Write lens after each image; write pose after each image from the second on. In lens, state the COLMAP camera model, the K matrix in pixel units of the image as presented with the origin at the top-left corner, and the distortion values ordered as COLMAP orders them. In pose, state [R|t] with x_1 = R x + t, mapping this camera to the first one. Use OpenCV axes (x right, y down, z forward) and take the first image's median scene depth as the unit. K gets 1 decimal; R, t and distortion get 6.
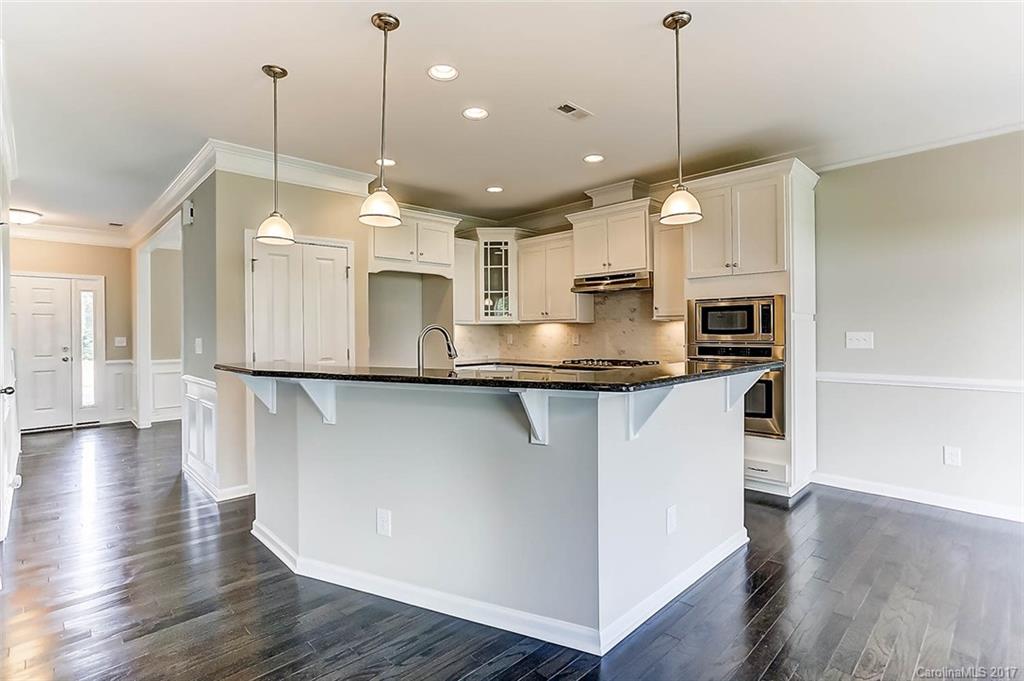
lens RADIAL K [[502.0, 0, 518.3], [0, 502.0, 337.9], [0, 0, 1]] dist [-0.028930, 0.016865]
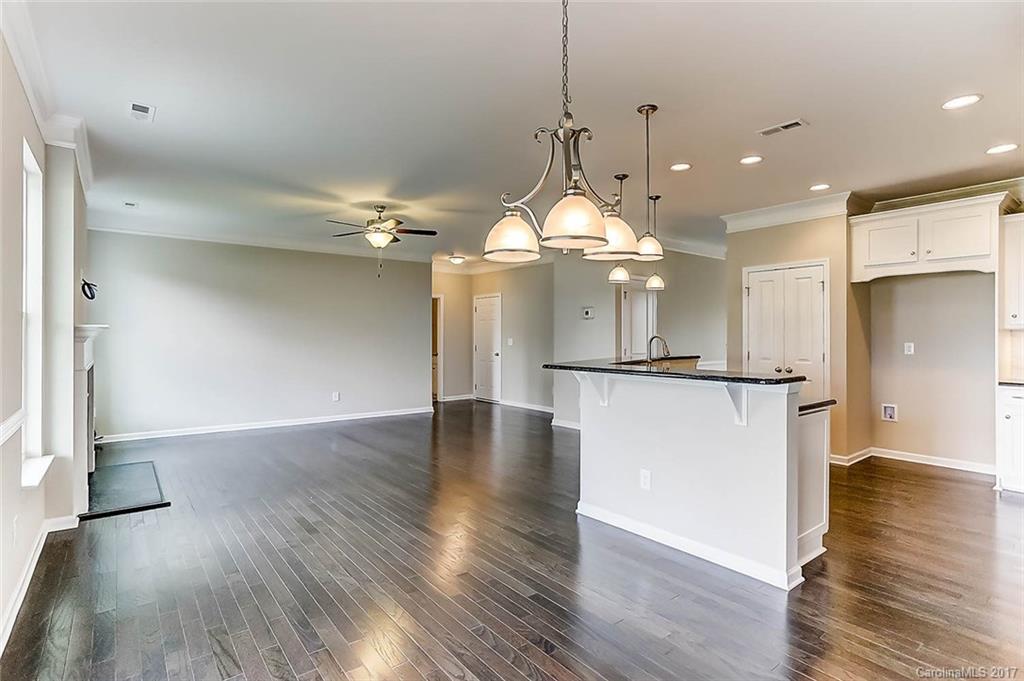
lens RADIAL K [[502.0, 0, 517.5], [0, 502.0, 328.6], [0, 0, 1]] dist [-0.028930, 0.016865]
pose [[-0.113079, -0.000120, -0.993586, 0.805445], [-0.016431, 0.999863, 0.001750, -0.022289], [0.993450, 0.016524, -0.113065, 0.398272]]
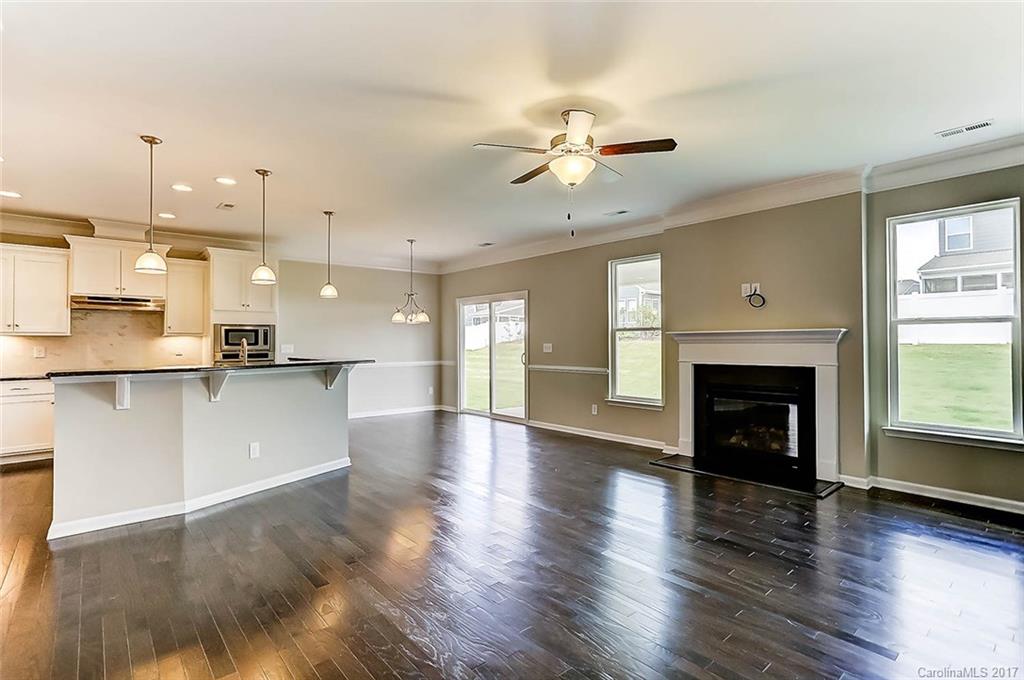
lens RADIAL K [[502.0, 0, 516.8], [0, 502.0, 331.5], [0, 0, 1]] dist [-0.028930, 0.016865]
pose [[0.083376, 0.029517, 0.996081, -0.964774], [0.014025, 0.999427, -0.030790, 0.007070], [-0.996420, 0.016537, 0.082914, -0.047984]]
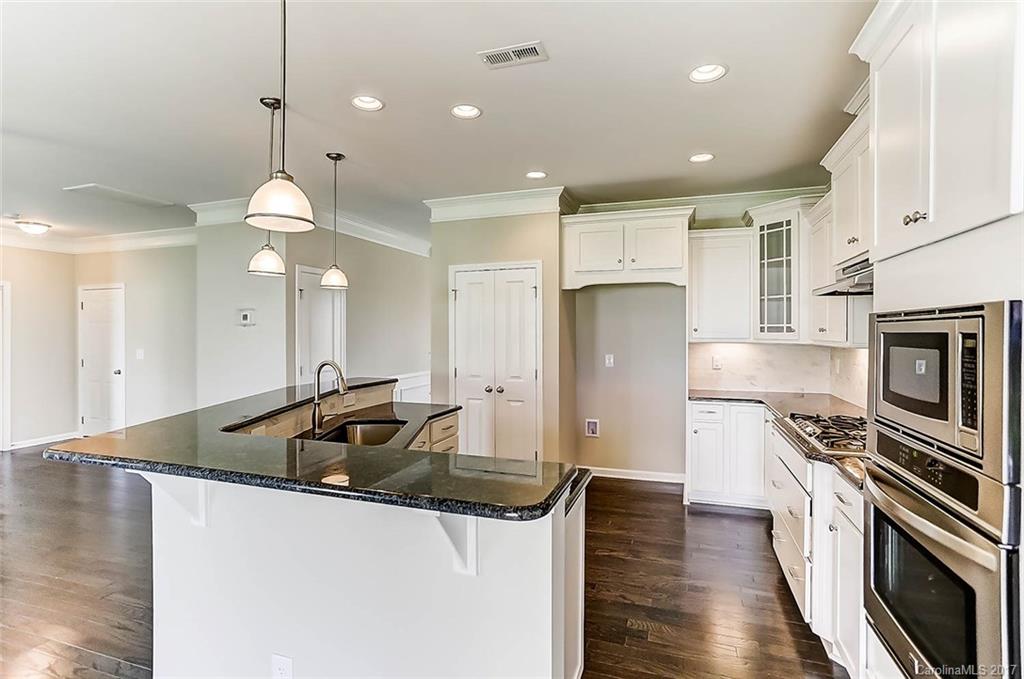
lens RADIAL K [[502.0, 0, 511.7], [0, 502.0, 334.0], [0, 0, 1]] dist [-0.028930, 0.016865]
pose [[0.432411, 0.014754, -0.901556, 0.506772], [-0.017441, 0.999816, 0.007997, -0.050202], [0.901508, 0.012266, 0.432589, 0.480477]]
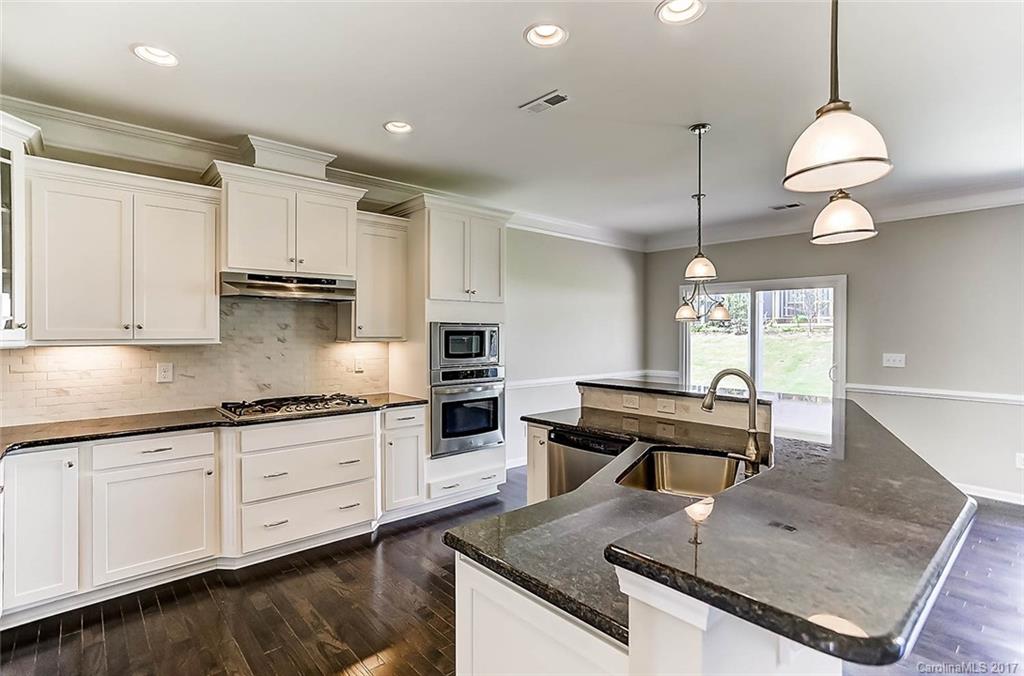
lens RADIAL K [[502.0, 0, 511.4], [0, 502.0, 337.8], [0, 0, 1]] dist [-0.028930, 0.016865]
pose [[0.058802, -0.005086, 0.998257, -0.506949], [0.007426, 0.999962, 0.004658, -0.043775], [-0.998242, 0.007139, 0.058838, 0.693845]]
